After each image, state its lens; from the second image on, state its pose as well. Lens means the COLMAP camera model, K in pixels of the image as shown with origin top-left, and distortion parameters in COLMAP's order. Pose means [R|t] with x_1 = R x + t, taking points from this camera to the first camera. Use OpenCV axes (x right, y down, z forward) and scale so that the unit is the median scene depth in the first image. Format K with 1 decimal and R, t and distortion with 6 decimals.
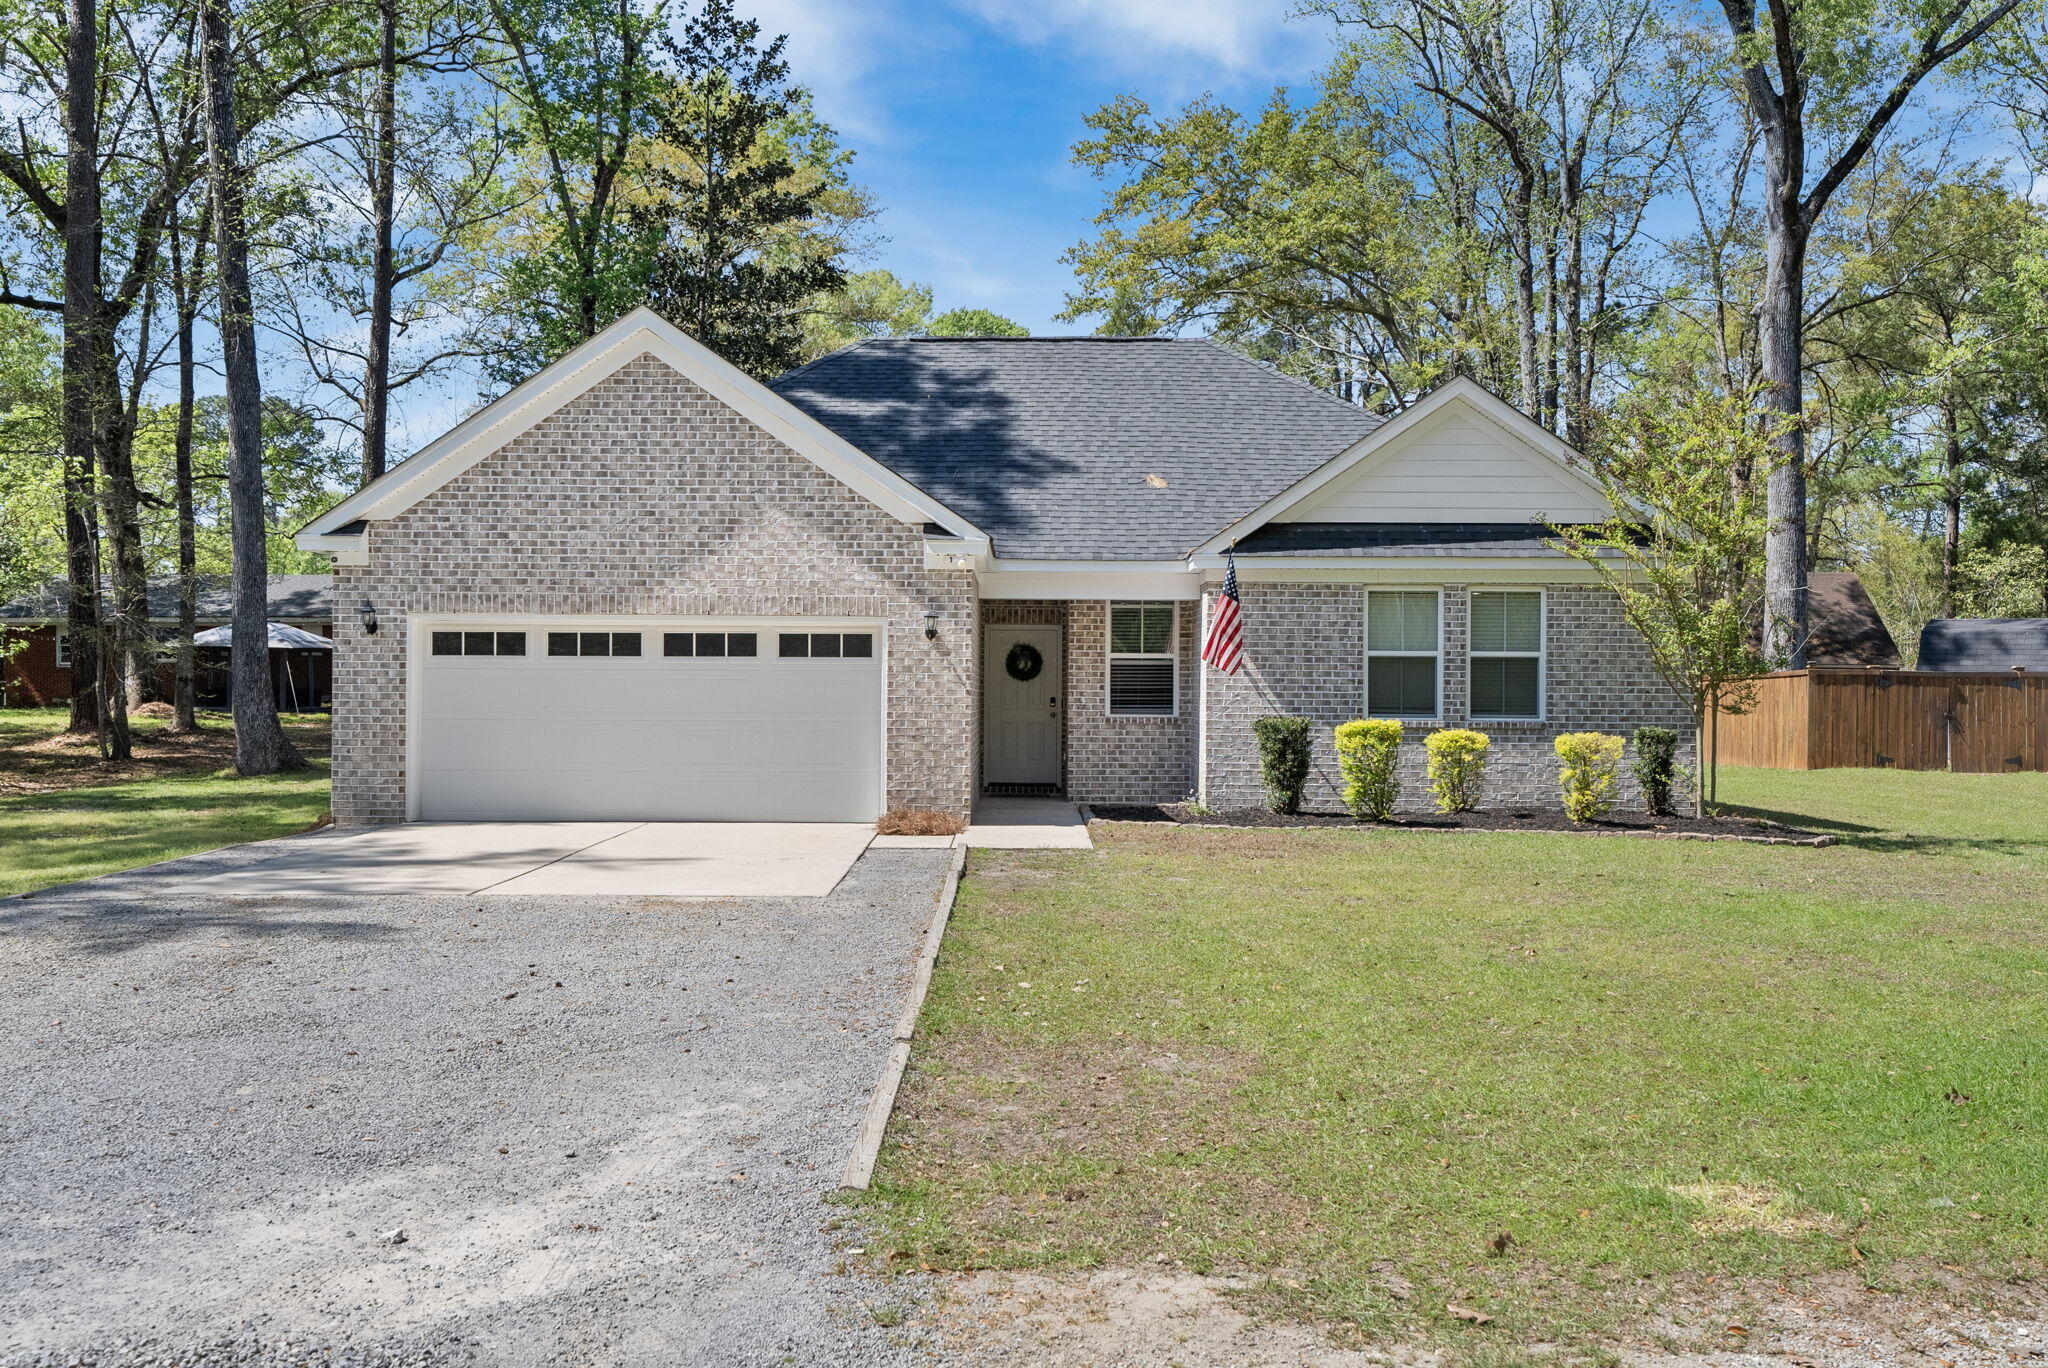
lens RADIAL K [[2025.3, 0, 1043.0], [0, 2025.3, 703.9], [0, 0, 1]] dist [0.014643, 0.000000]
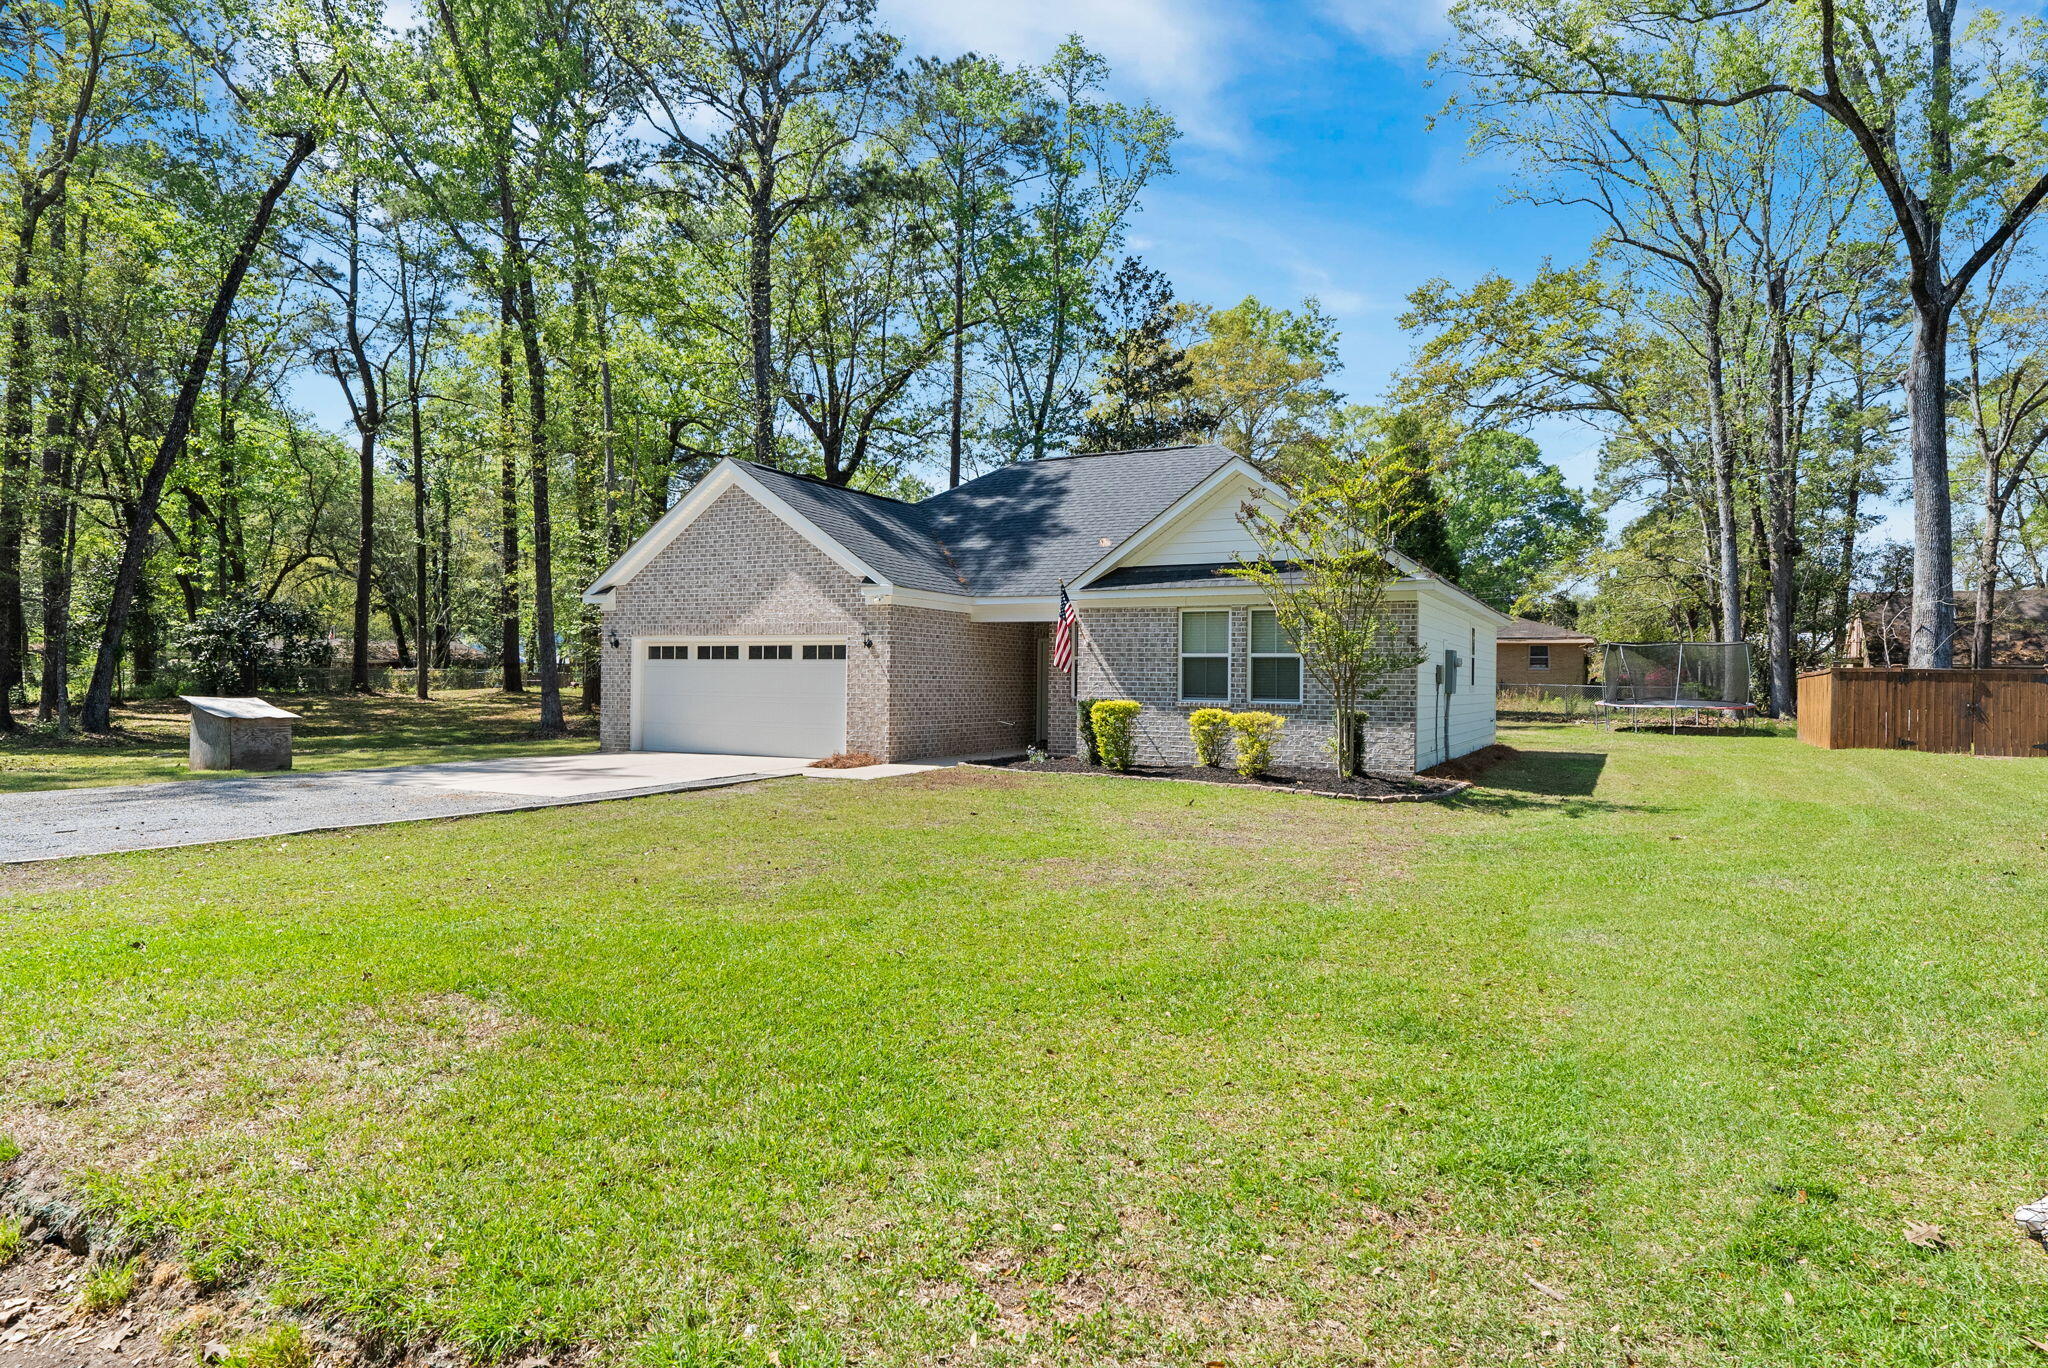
lens RADIAL K [[1233.1, 0, 1027.1], [0, 1233.1, 703.4], [0, 0, 1]] dist [0.006357, 0.001427]
pose [[0.884155, 0.012385, -0.467029, 0.475763], [-0.008181, 0.999906, 0.011029, 0.000524], [0.467121, -0.005931, 0.884173, 0.170698]]
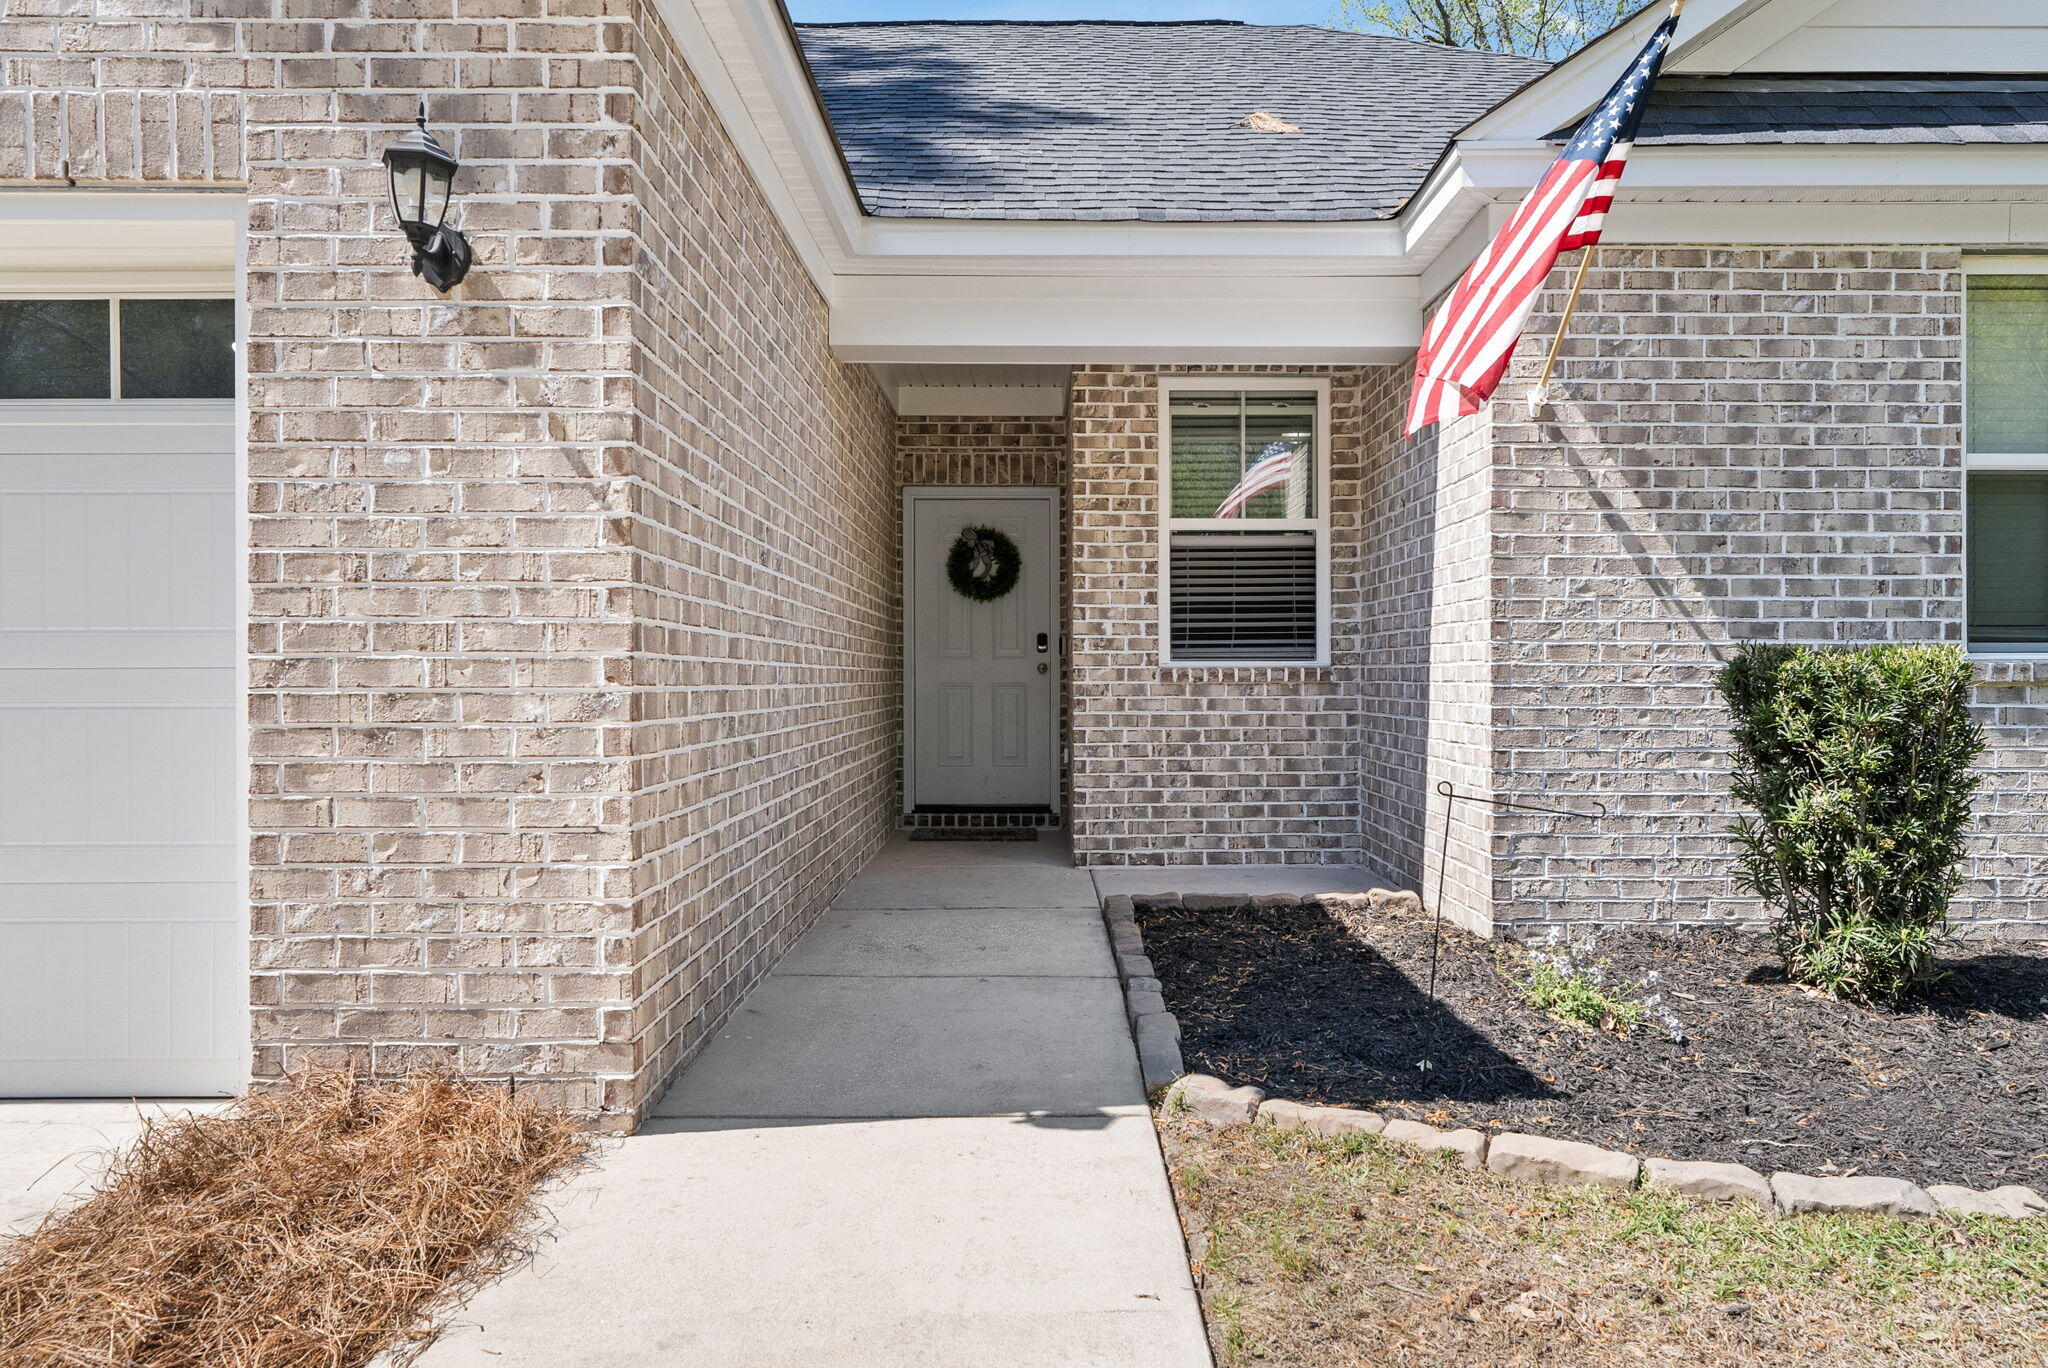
lens RADIAL K [[1233.1, 0, 1039.6], [0, 1233.1, 684.6], [0, 0, 1]] dist [0.006357, 0.001427]
pose [[0.999845, -0.008951, -0.015152, 0.010026], [0.008956, 0.999960, 0.000271, 0.010565], [0.015149, -0.000407, 0.999885, 0.796122]]
